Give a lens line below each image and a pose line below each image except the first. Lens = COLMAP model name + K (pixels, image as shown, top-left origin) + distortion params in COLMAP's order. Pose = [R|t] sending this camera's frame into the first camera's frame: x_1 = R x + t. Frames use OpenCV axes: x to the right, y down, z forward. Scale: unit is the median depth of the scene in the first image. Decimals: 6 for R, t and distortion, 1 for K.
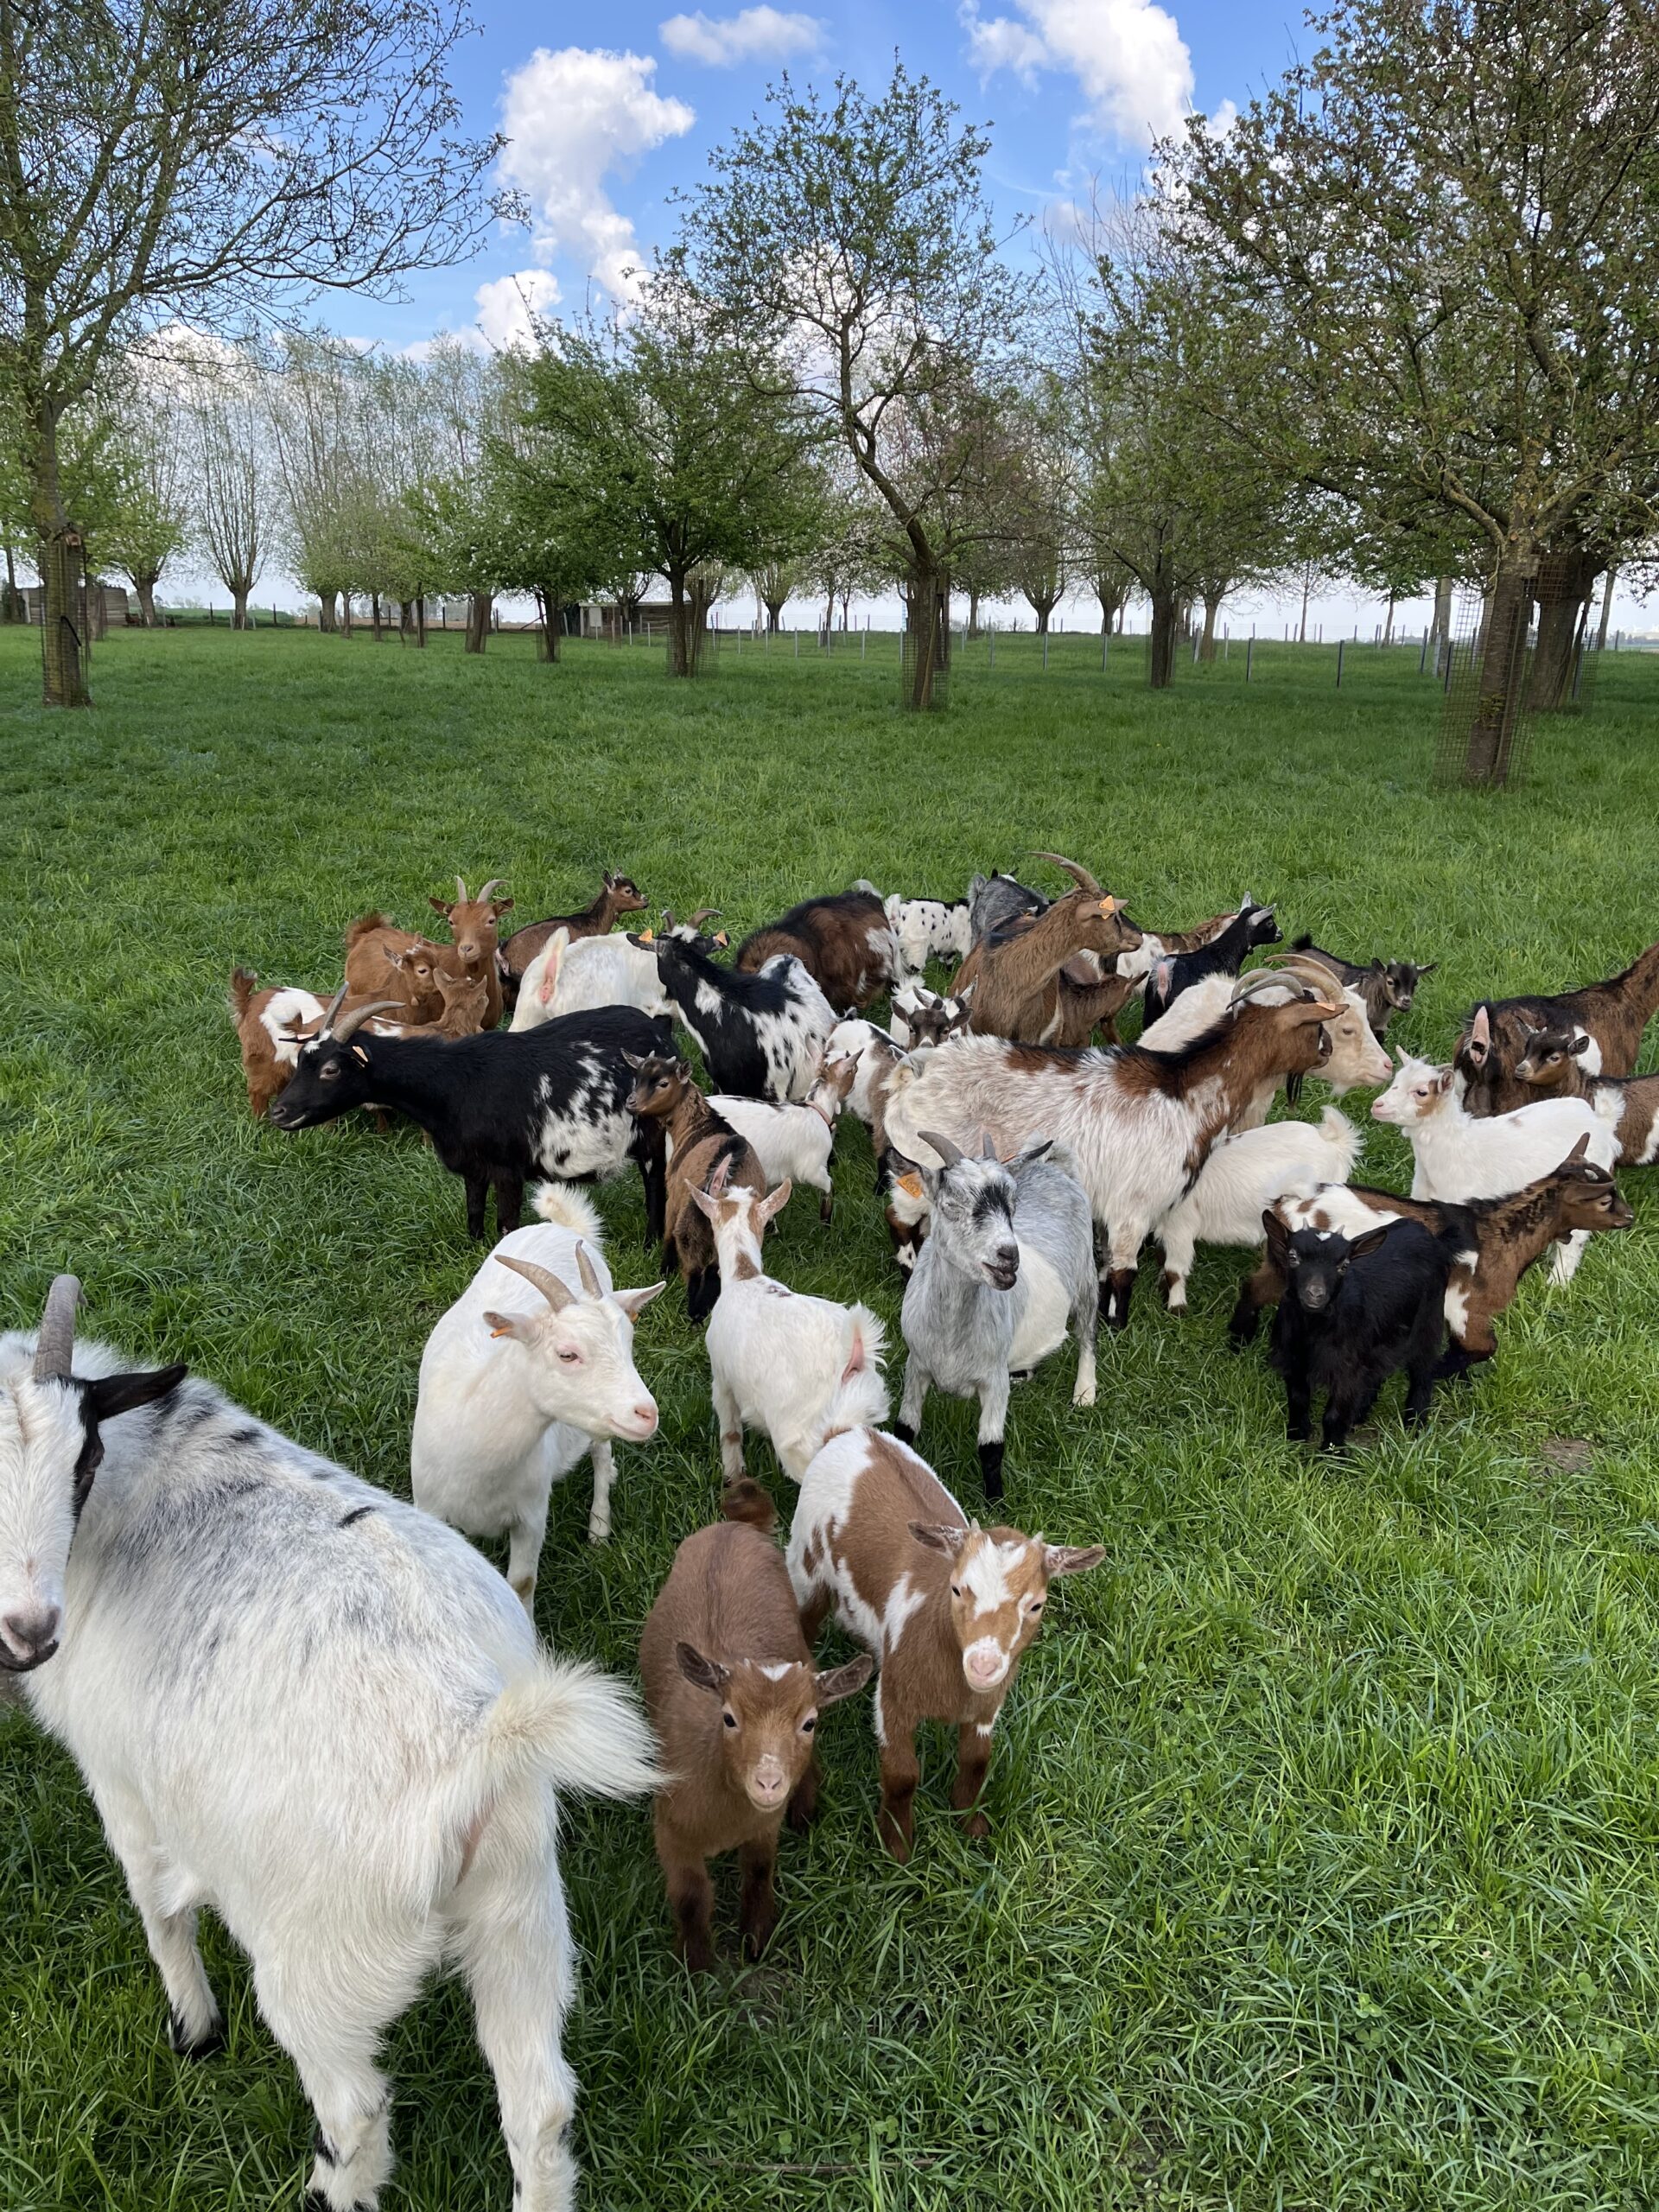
lens RADIAL K [[1662.8, 0, 840.3], [0, 1662.8, 1095.8], [0, 0, 1]] dist [0.068235, -0.095686]
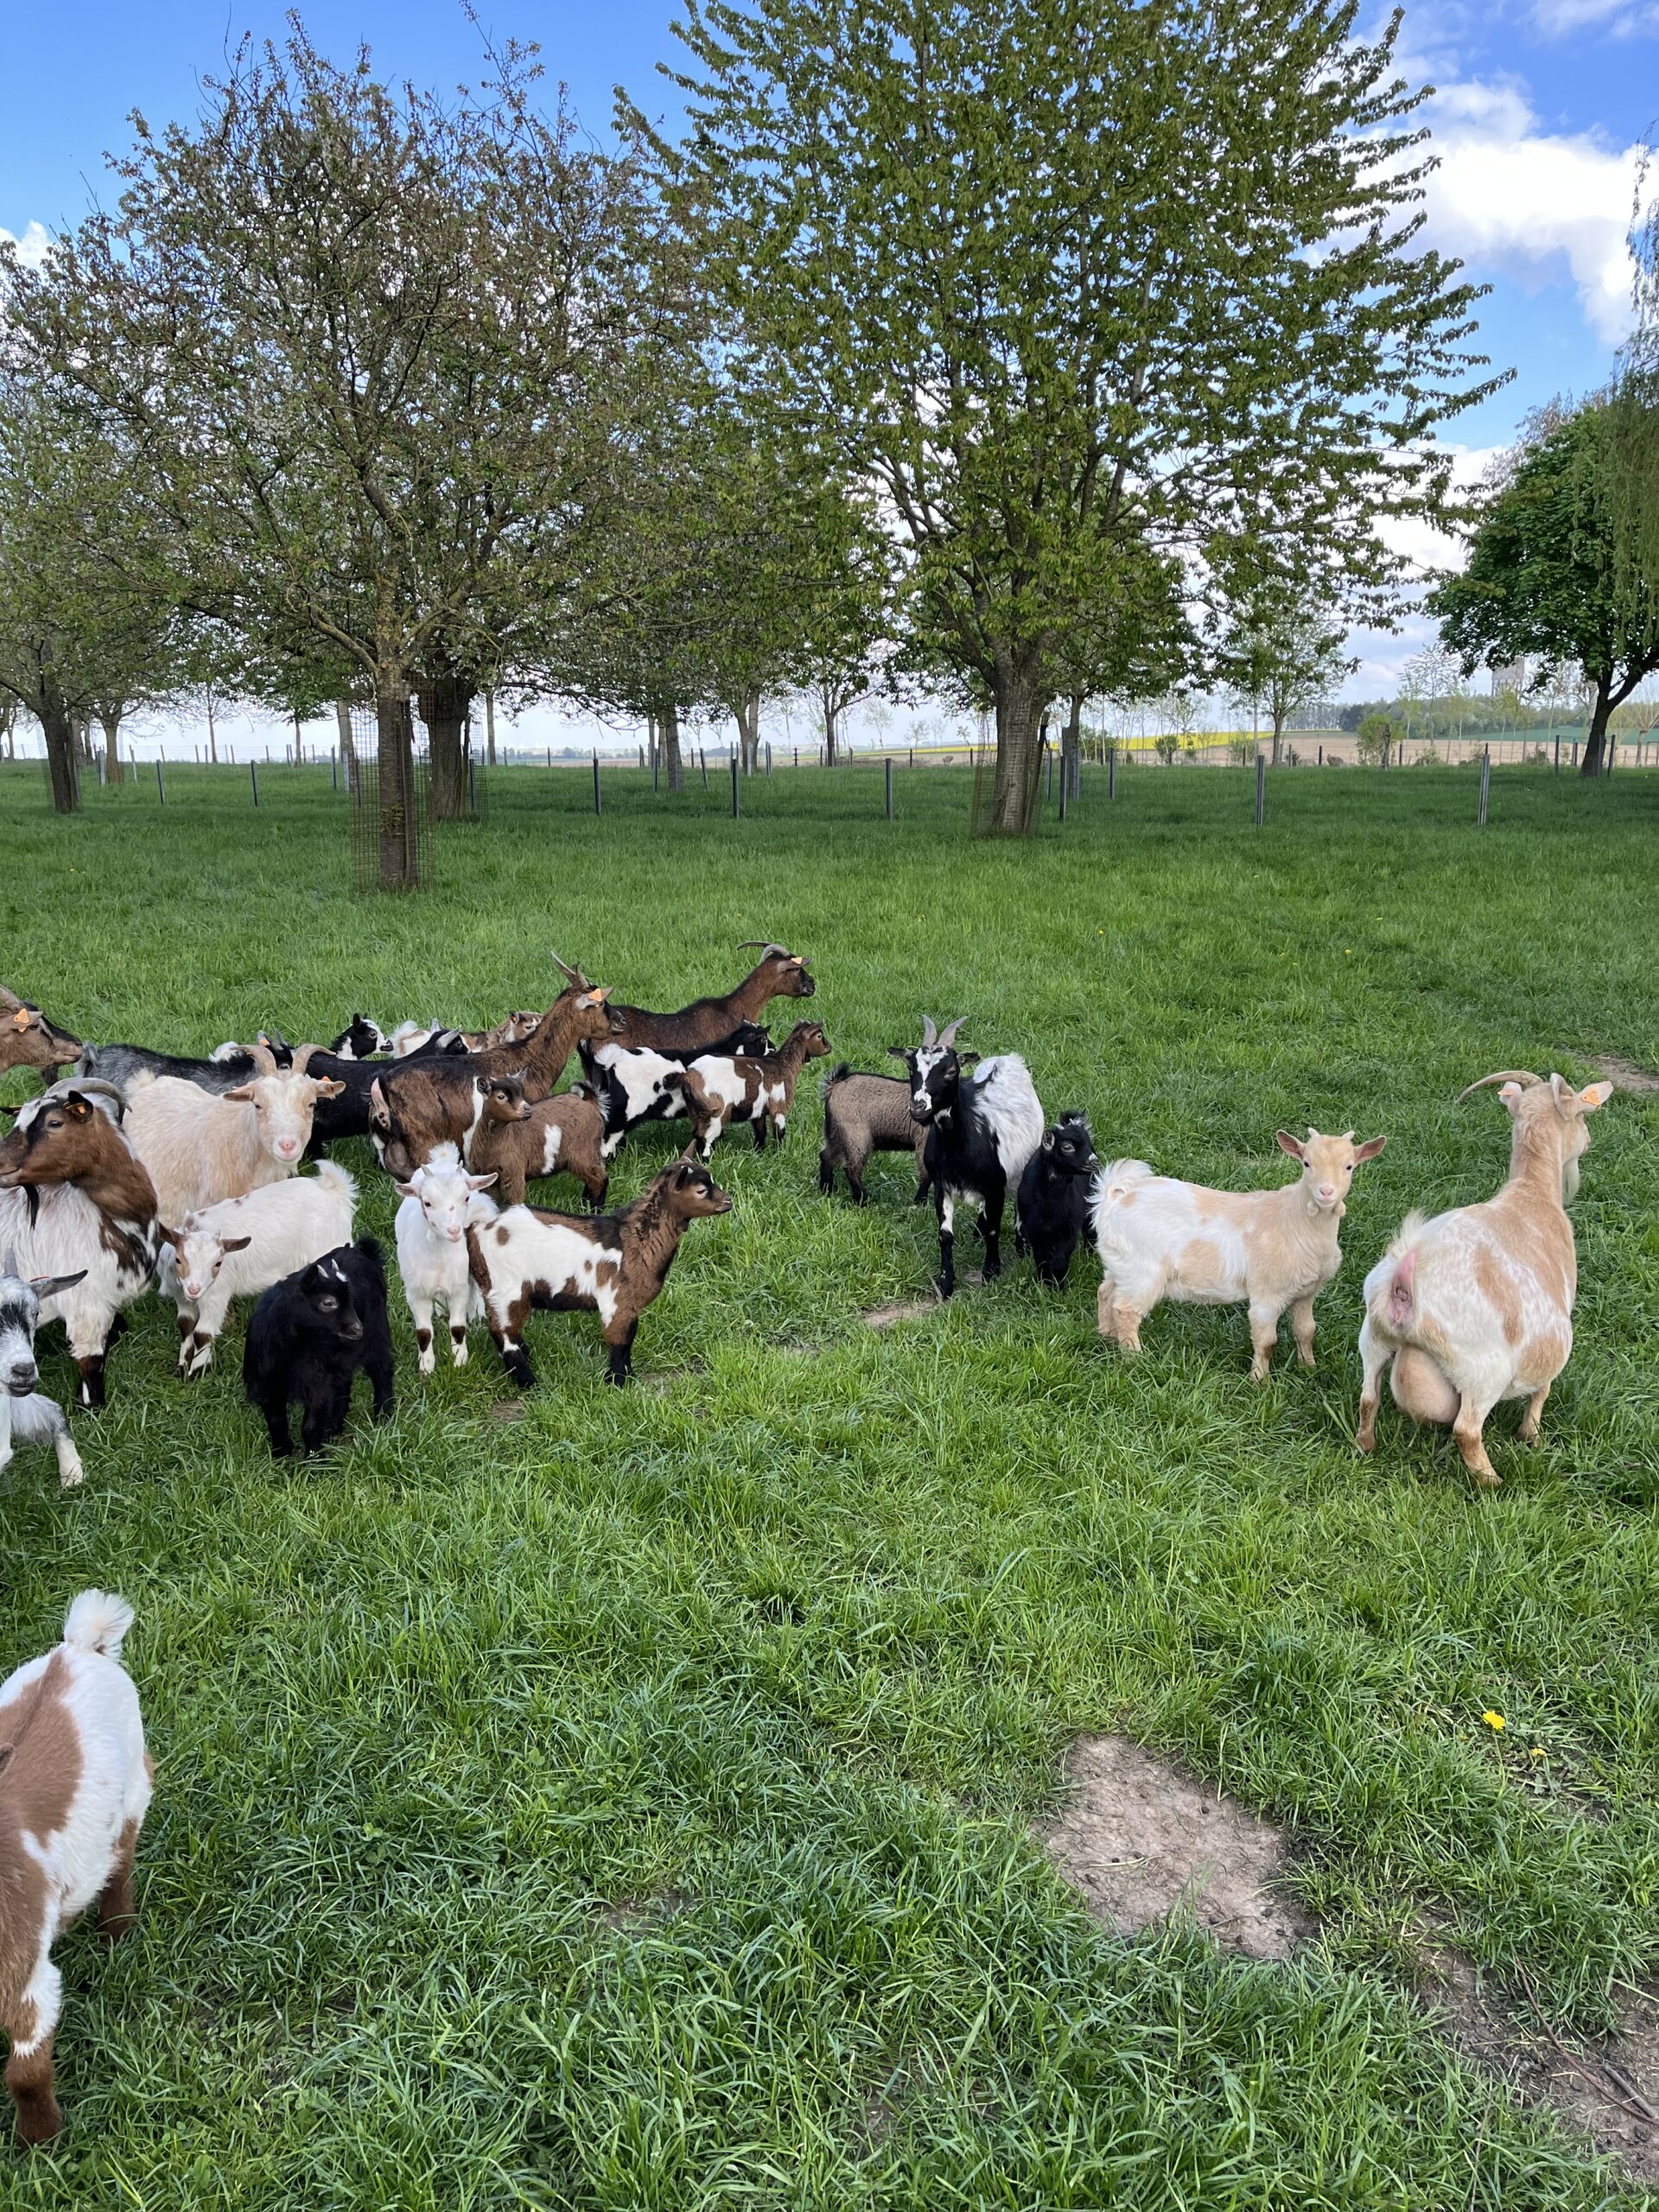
lens RADIAL K [[1662.8, 0, 814.9], [0, 1662.8, 1103.0], [0, 0, 1]] dist [0.068235, -0.095686]
pose [[0.827020, -0.139929, 0.544480, -0.001279], [0.174111, 0.984660, -0.011408, 0.006043], [-0.534531, 0.104234, 0.838696, -0.020230]]
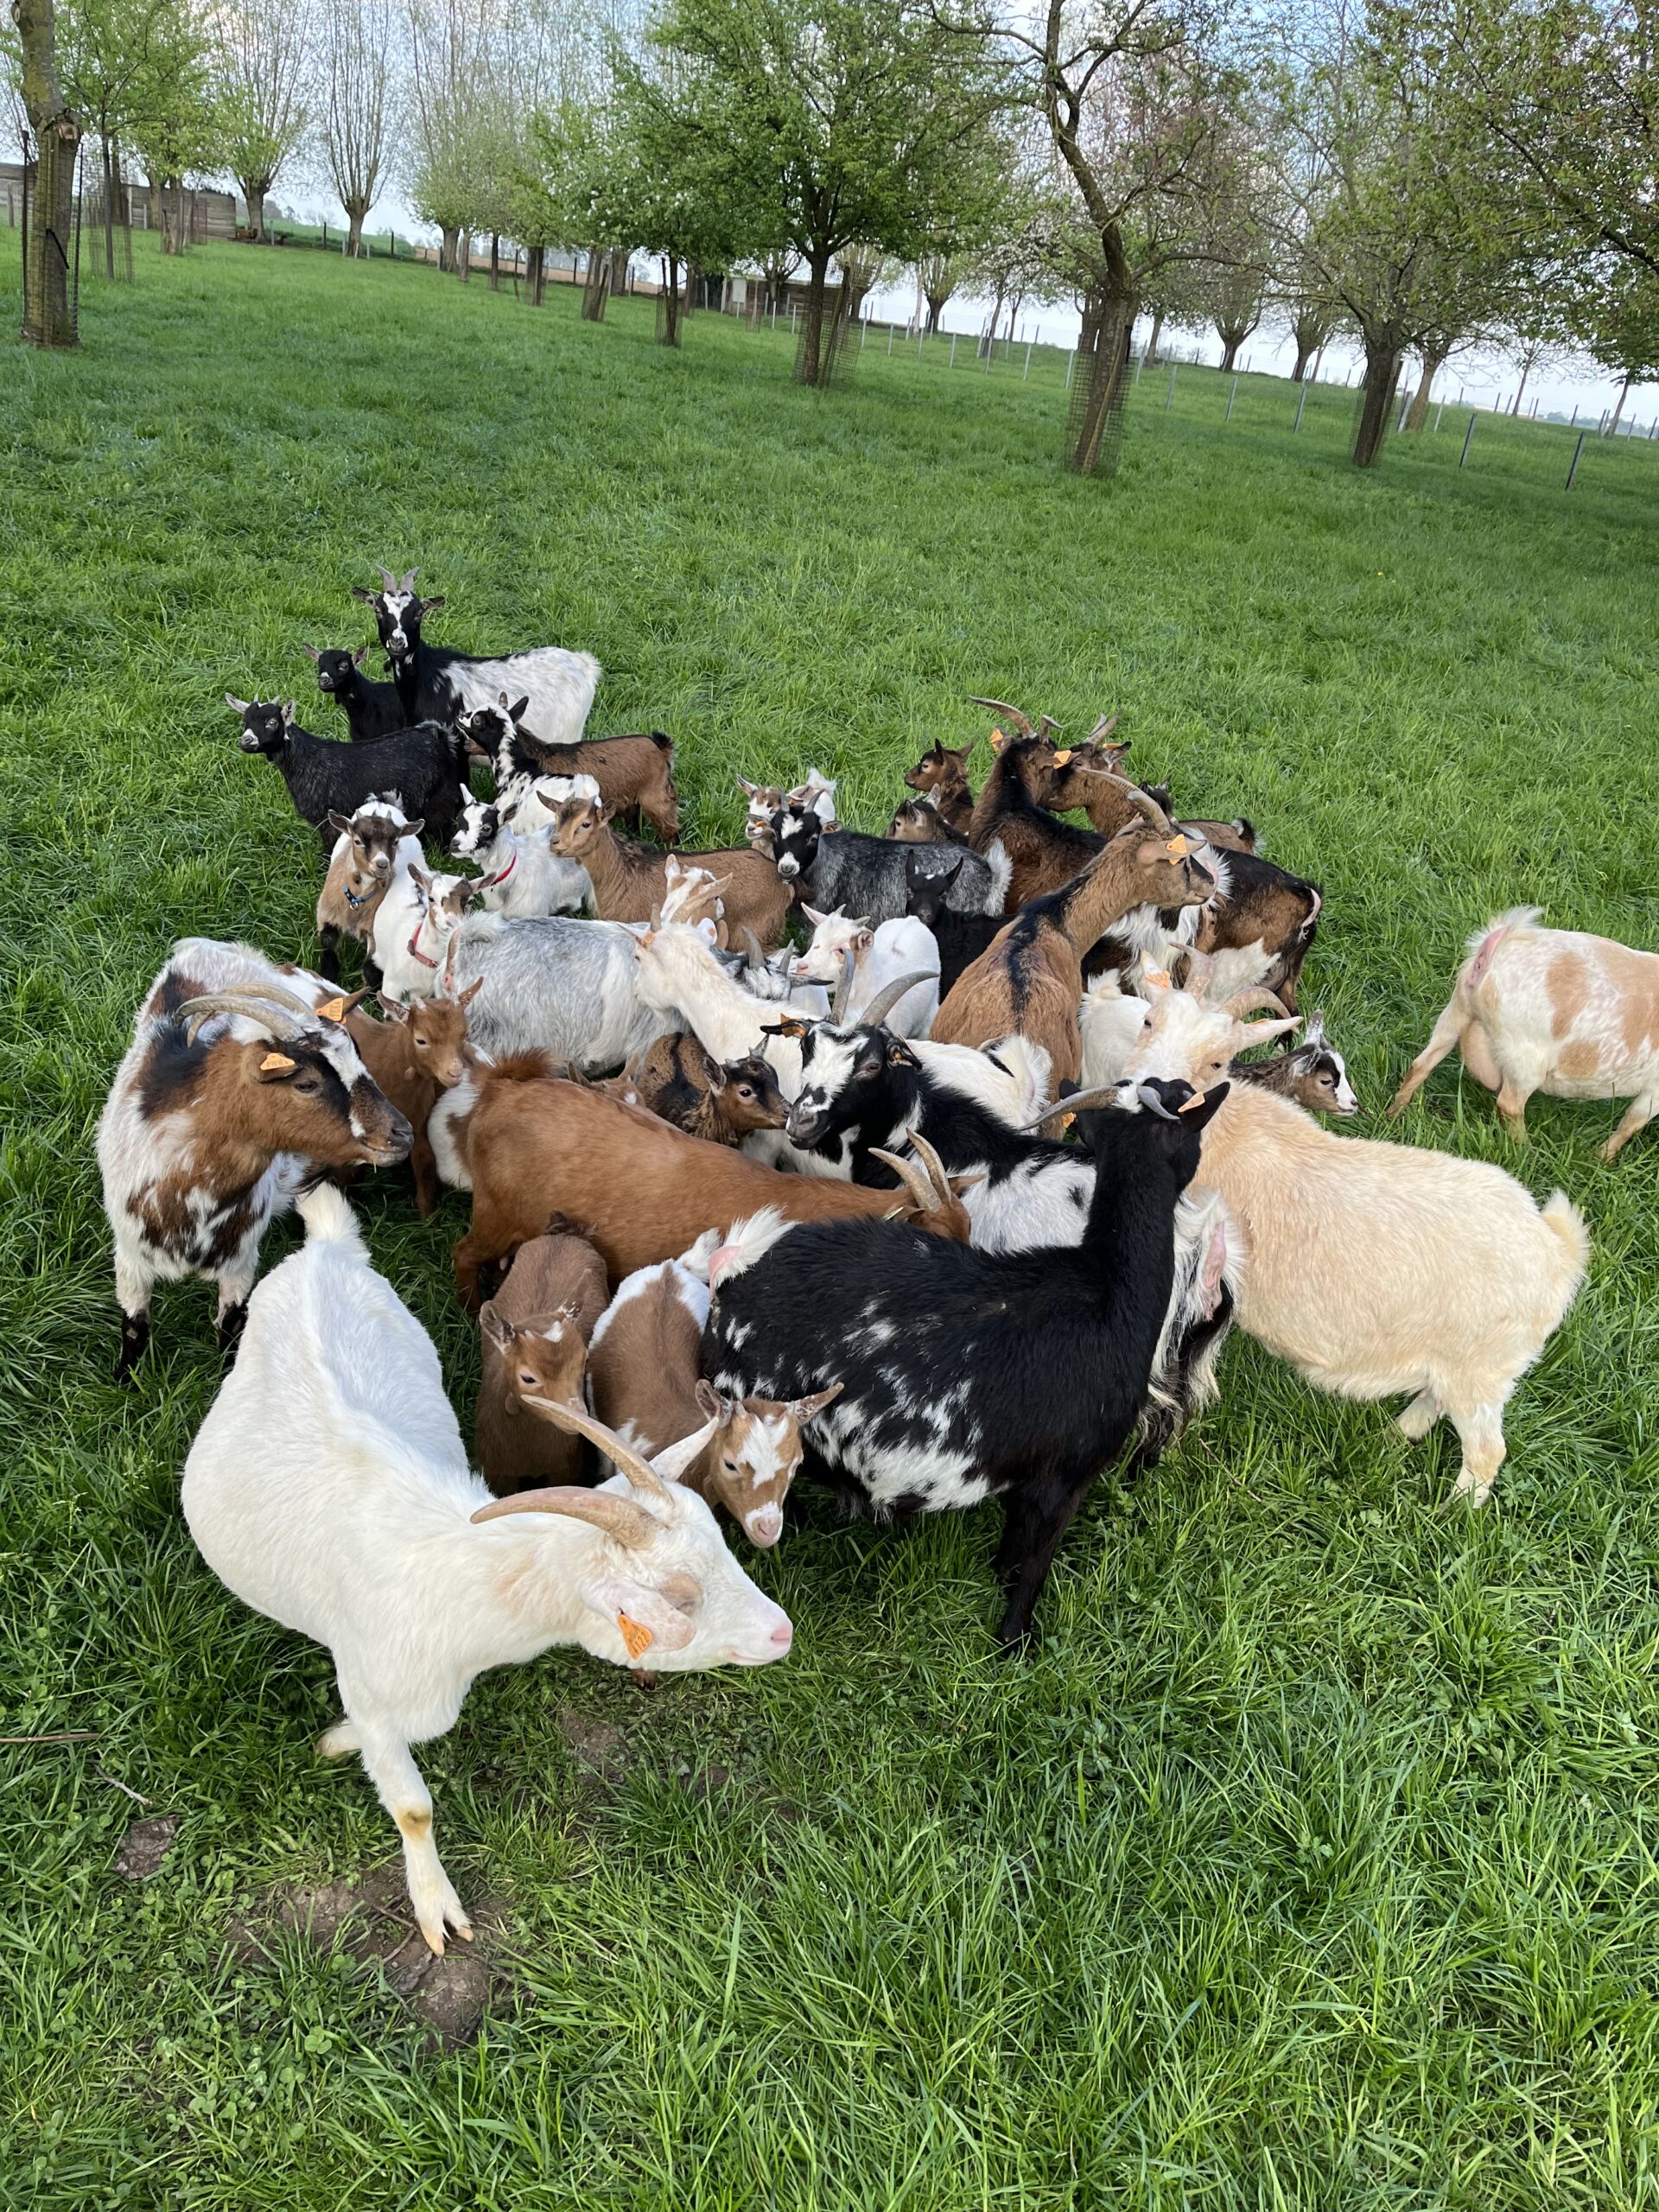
lens RADIAL K [[1662.8, 0, 836.2], [0, 1662.8, 1114.9], [0, 0, 1]] dist [0.068235, -0.095686]
pose [[0.989346, 0.141481, -0.034325, 0.001258], [-0.133718, 0.976319, 0.170059, -0.044518], [0.057572, -0.163657, 0.984836, 0.123807]]
